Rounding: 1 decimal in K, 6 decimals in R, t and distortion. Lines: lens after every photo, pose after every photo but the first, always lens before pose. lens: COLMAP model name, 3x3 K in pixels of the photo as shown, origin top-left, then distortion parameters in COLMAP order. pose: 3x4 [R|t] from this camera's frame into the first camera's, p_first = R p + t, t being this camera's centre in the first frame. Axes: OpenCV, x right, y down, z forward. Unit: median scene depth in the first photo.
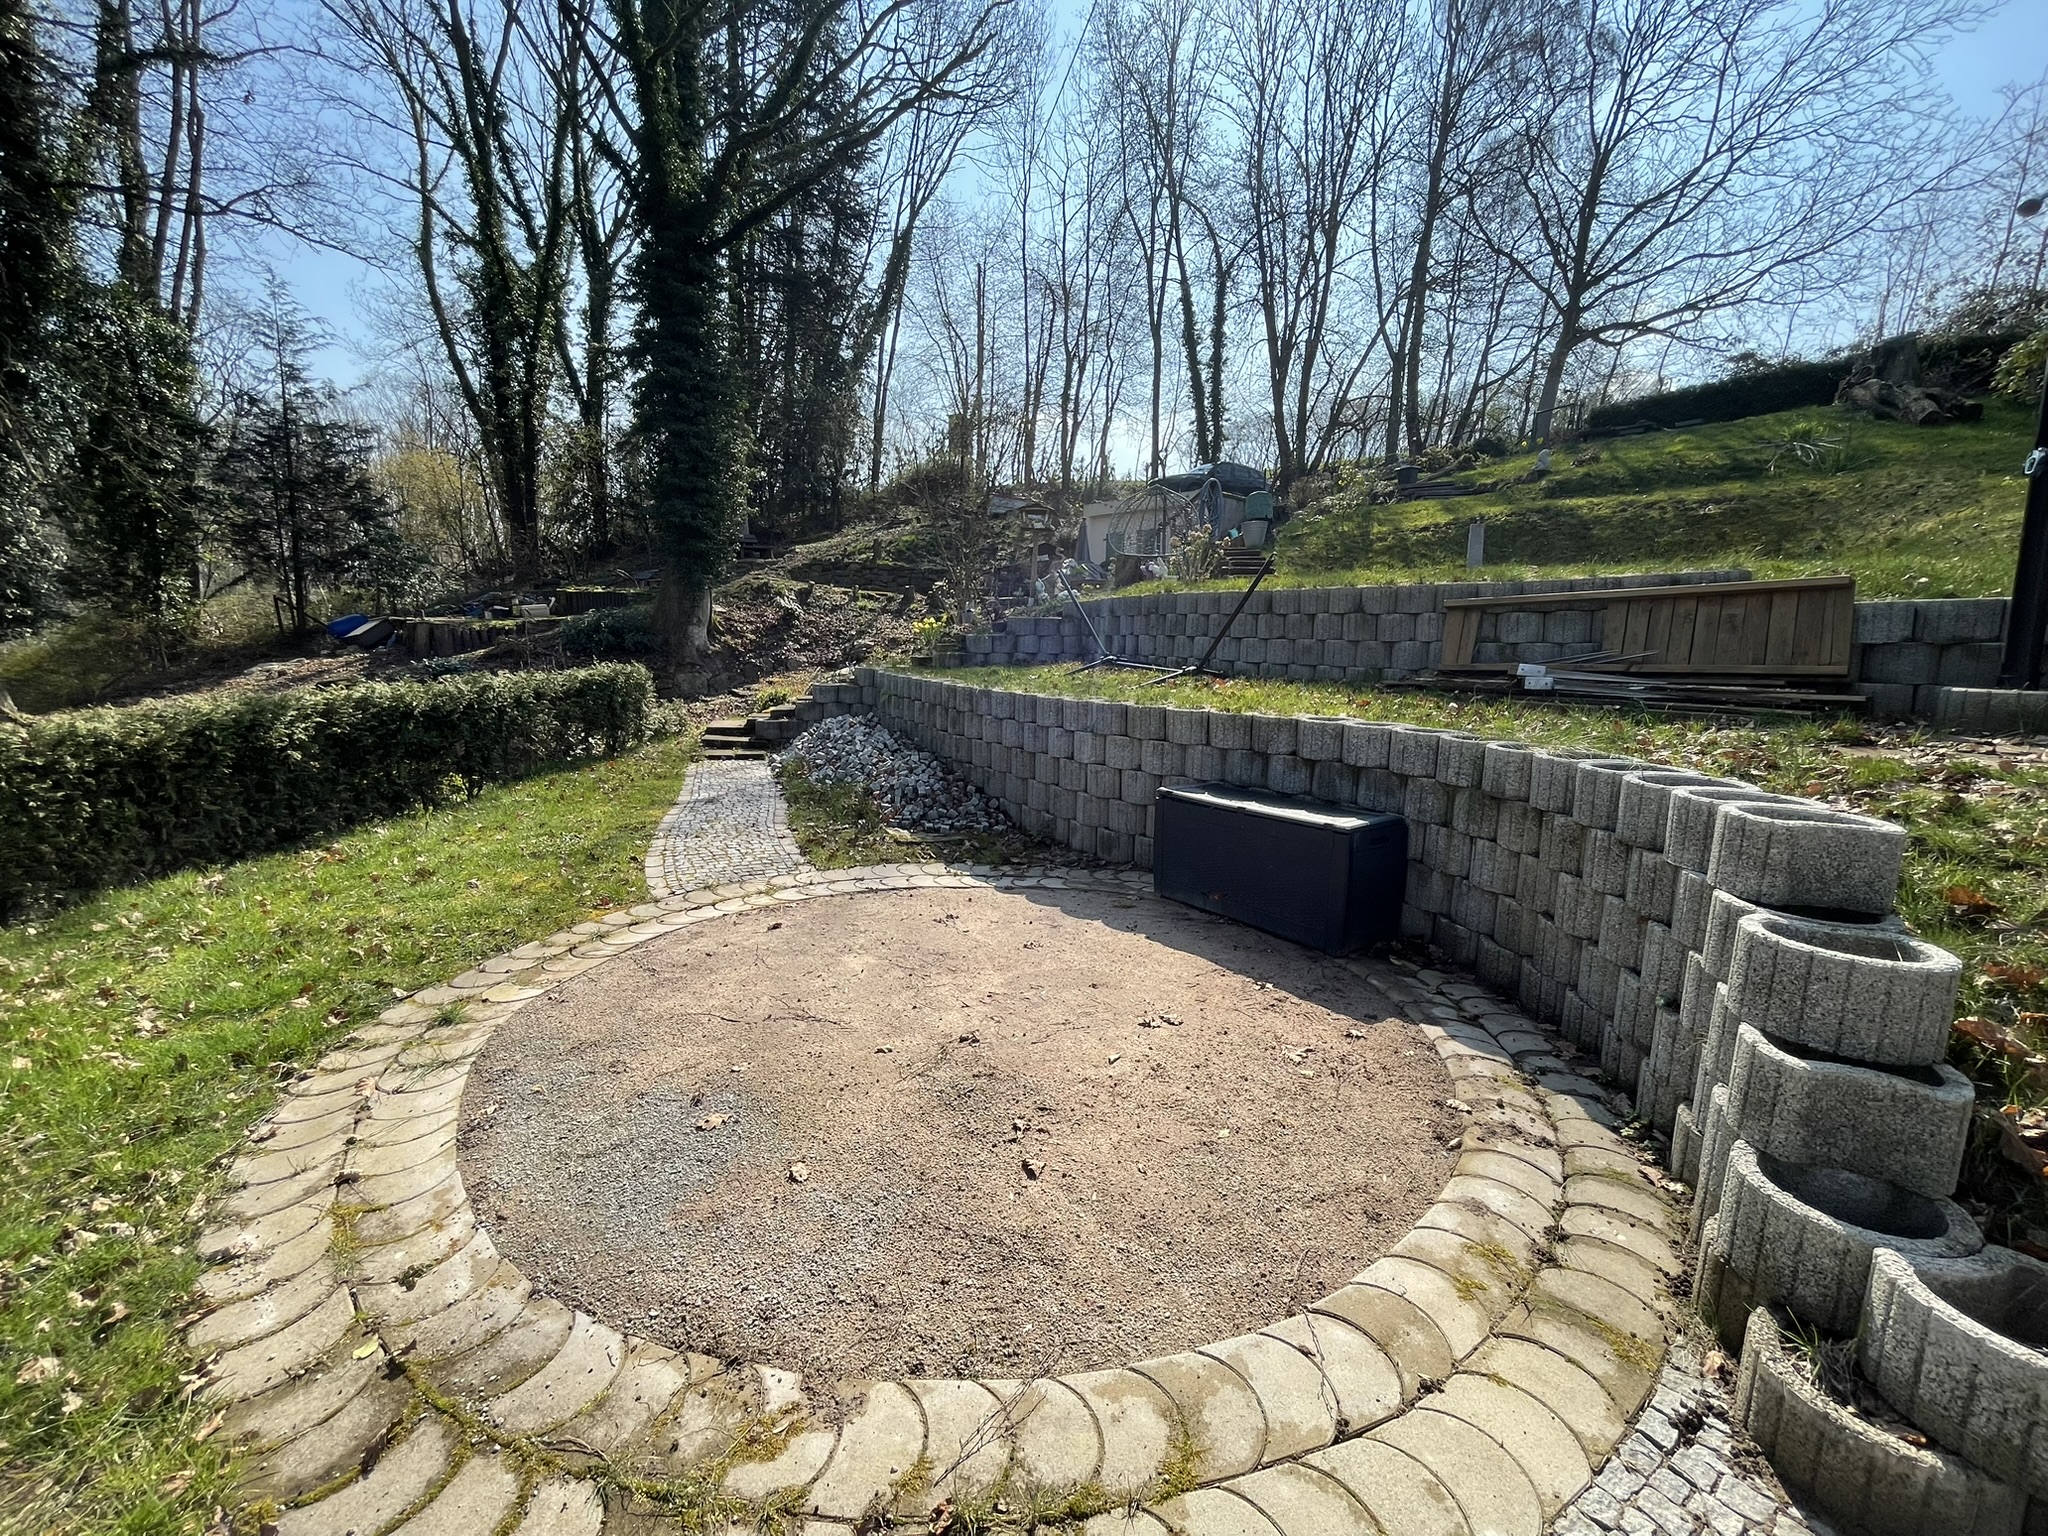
lens RADIAL K [[823.2, 0, 1025.7], [0, 823.2, 756.3], [0, 0, 1]] dist [-0.003085, -0.000508]
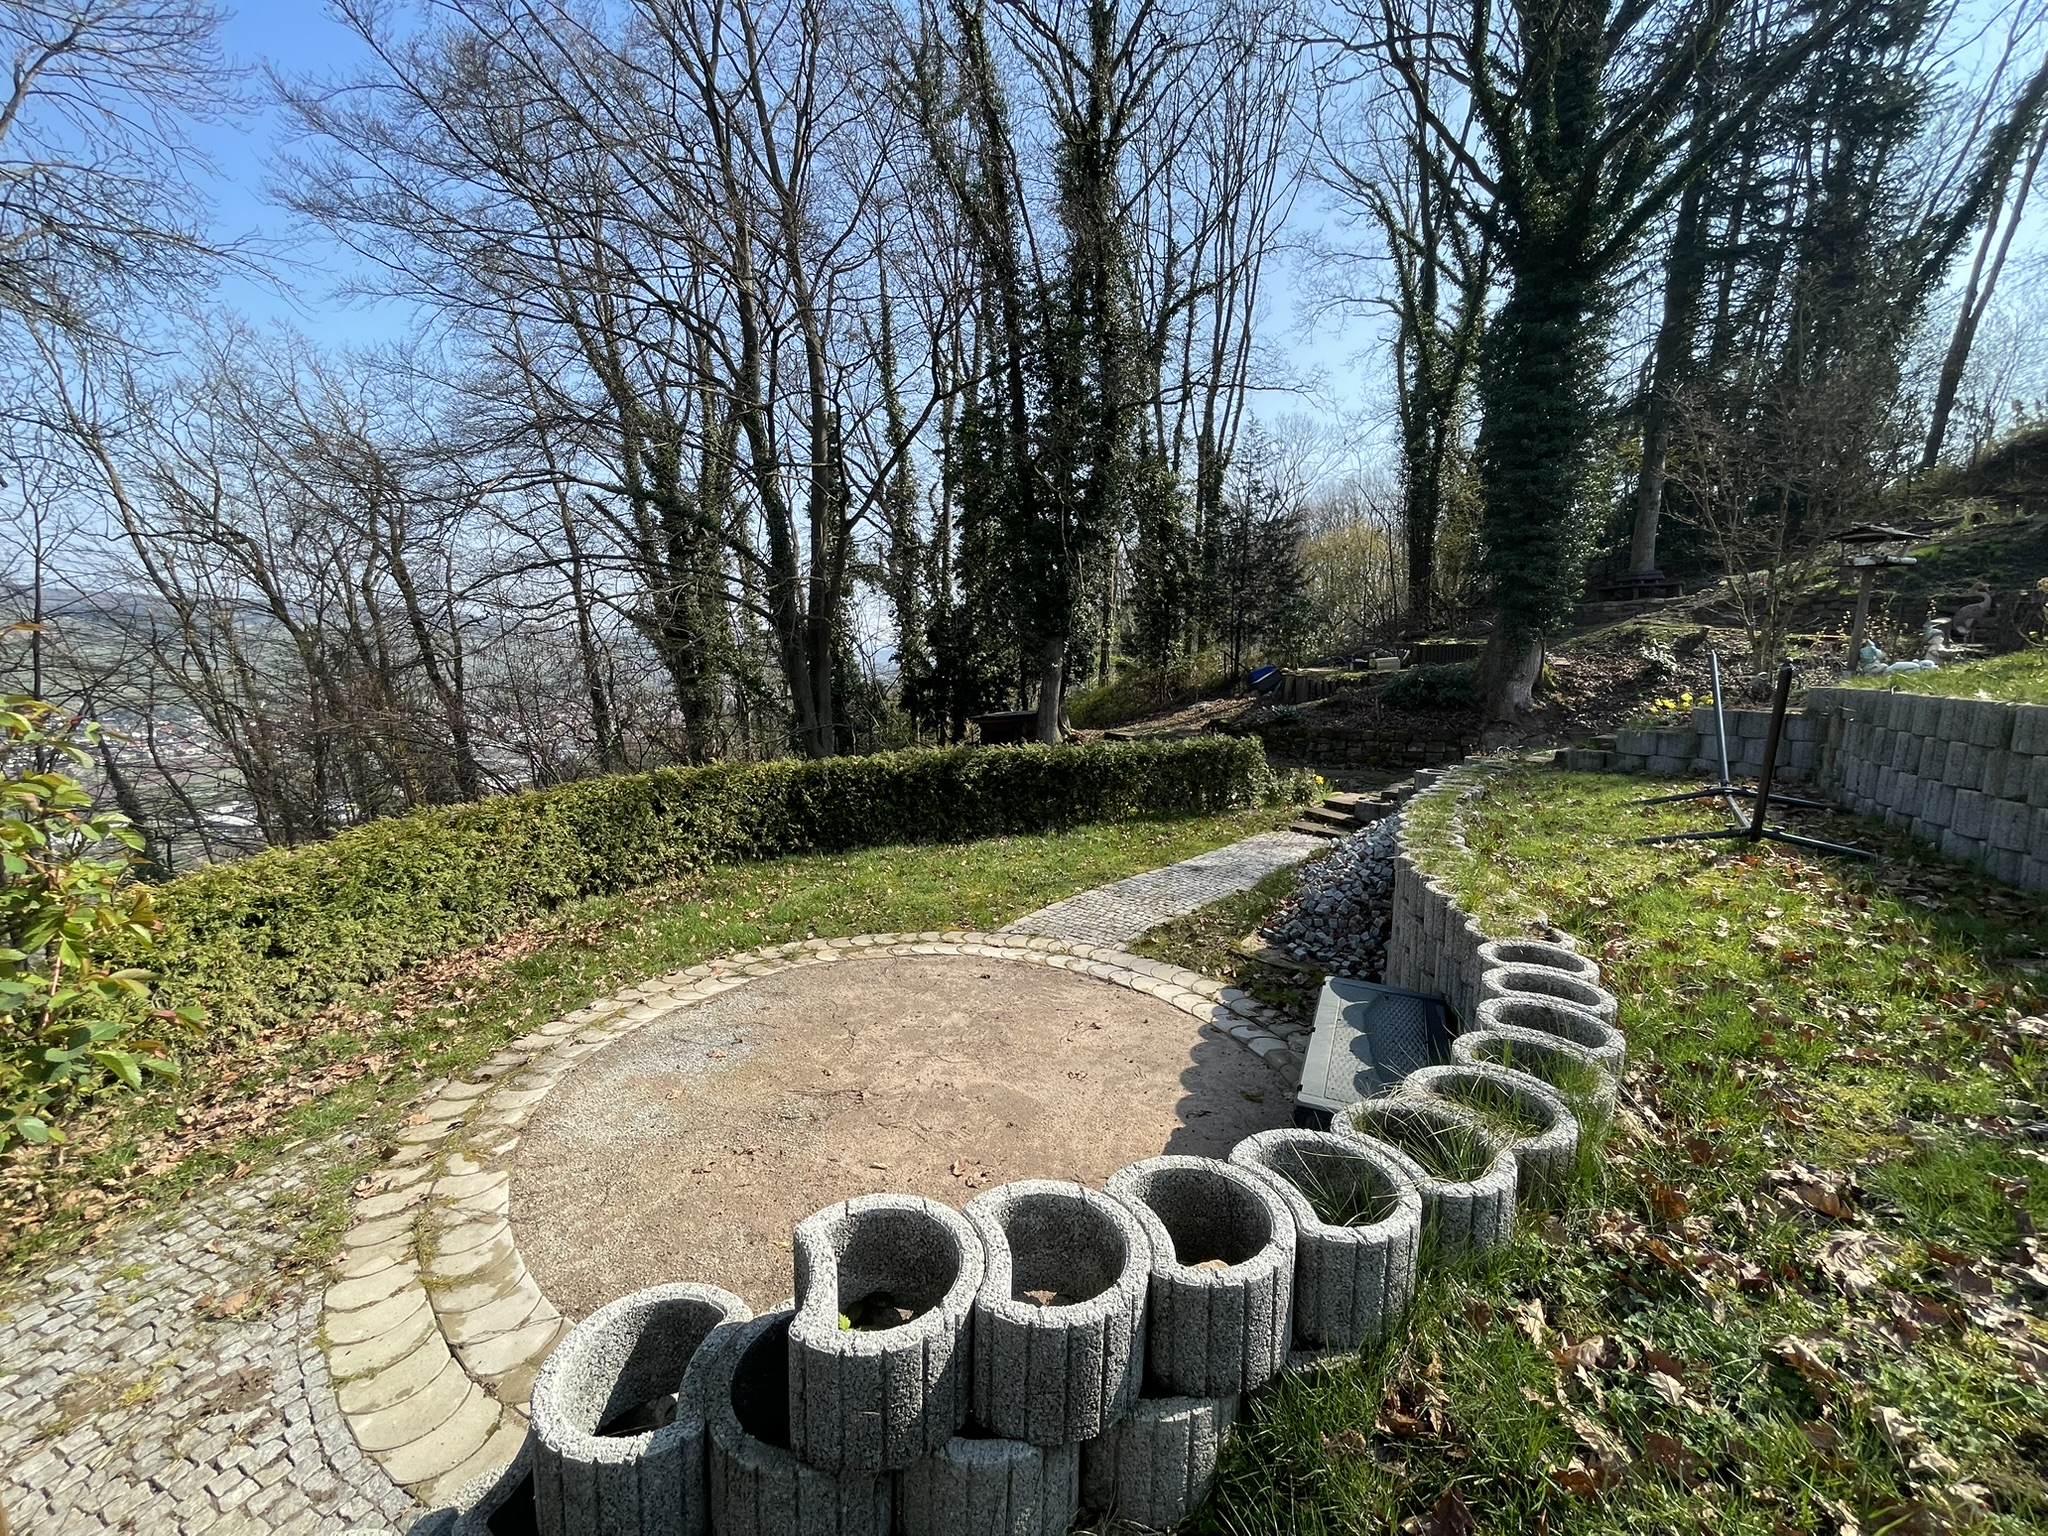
lens RADIAL K [[823.0, 0, 1024.0], [0, 823.0, 768.0], [0, 0, 1]] dist [-0.003199, -0.000588]
pose [[0.485587, 0.110830, -0.867135, 0.085202], [-0.136201, 0.989409, 0.050186, -0.019835], [0.863513, 0.093735, 0.495539, 0.041832]]
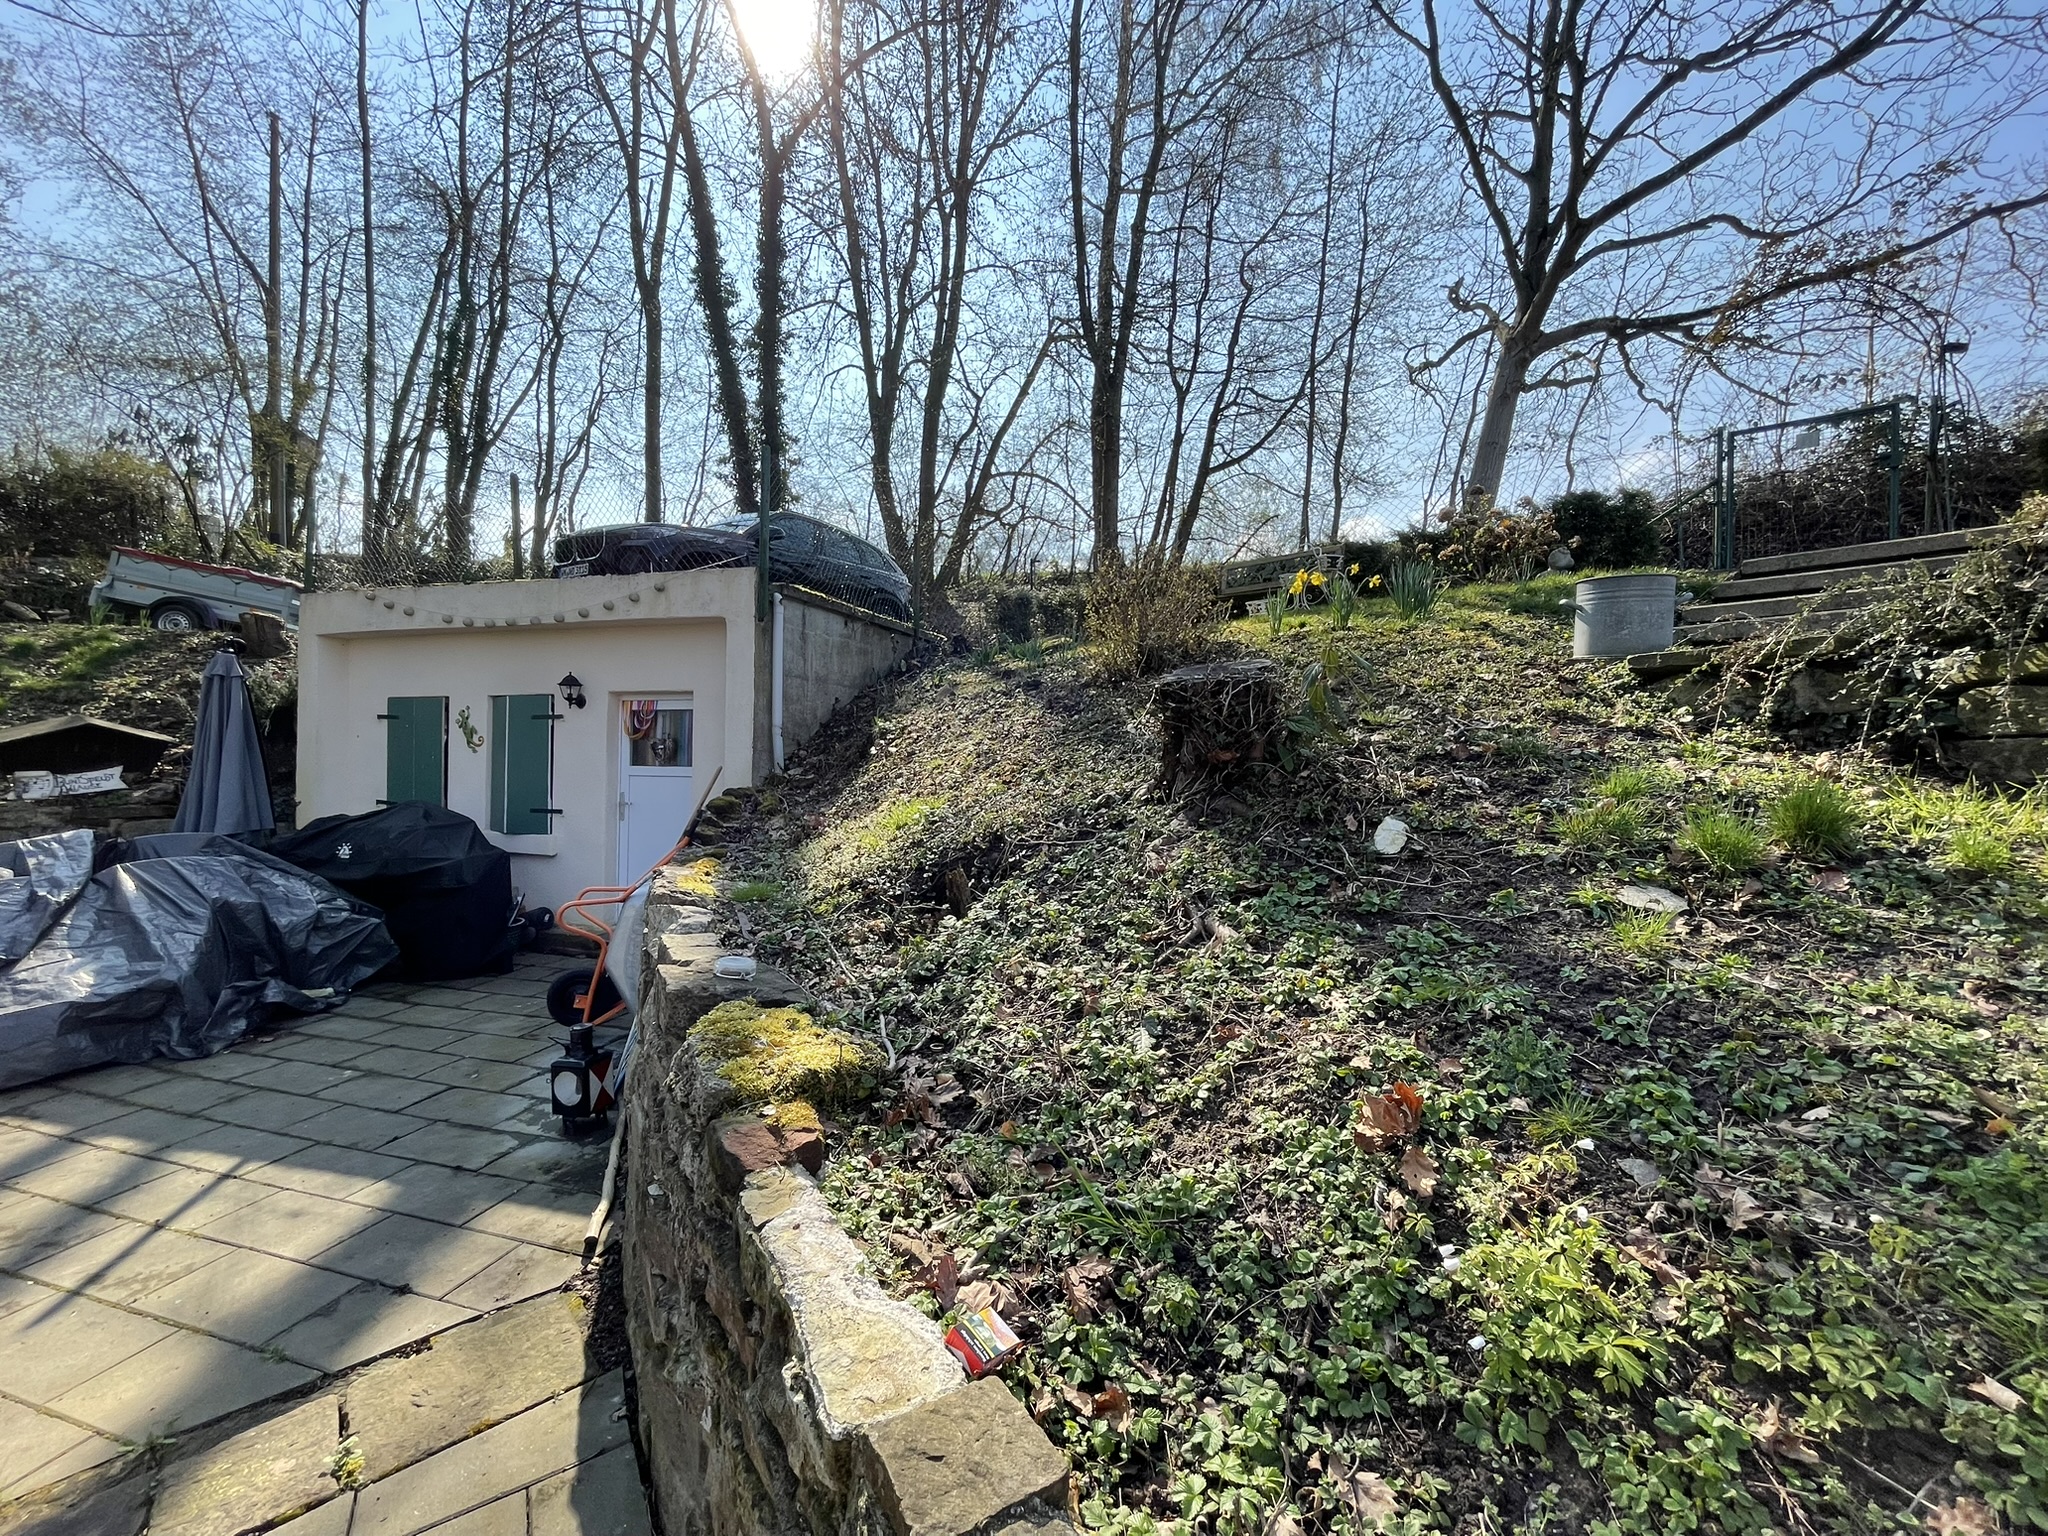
lens RADIAL K [[823.2, 0, 1025.7], [0, 823.2, 756.3], [0, 0, 1]] dist [-0.003085, -0.000508]
pose [[0.876440, -0.005243, 0.481482, 0.127272], [0.074023, 0.989521, -0.123968, -0.161473], [-0.475786, 0.144291, 0.867645, 0.531636]]
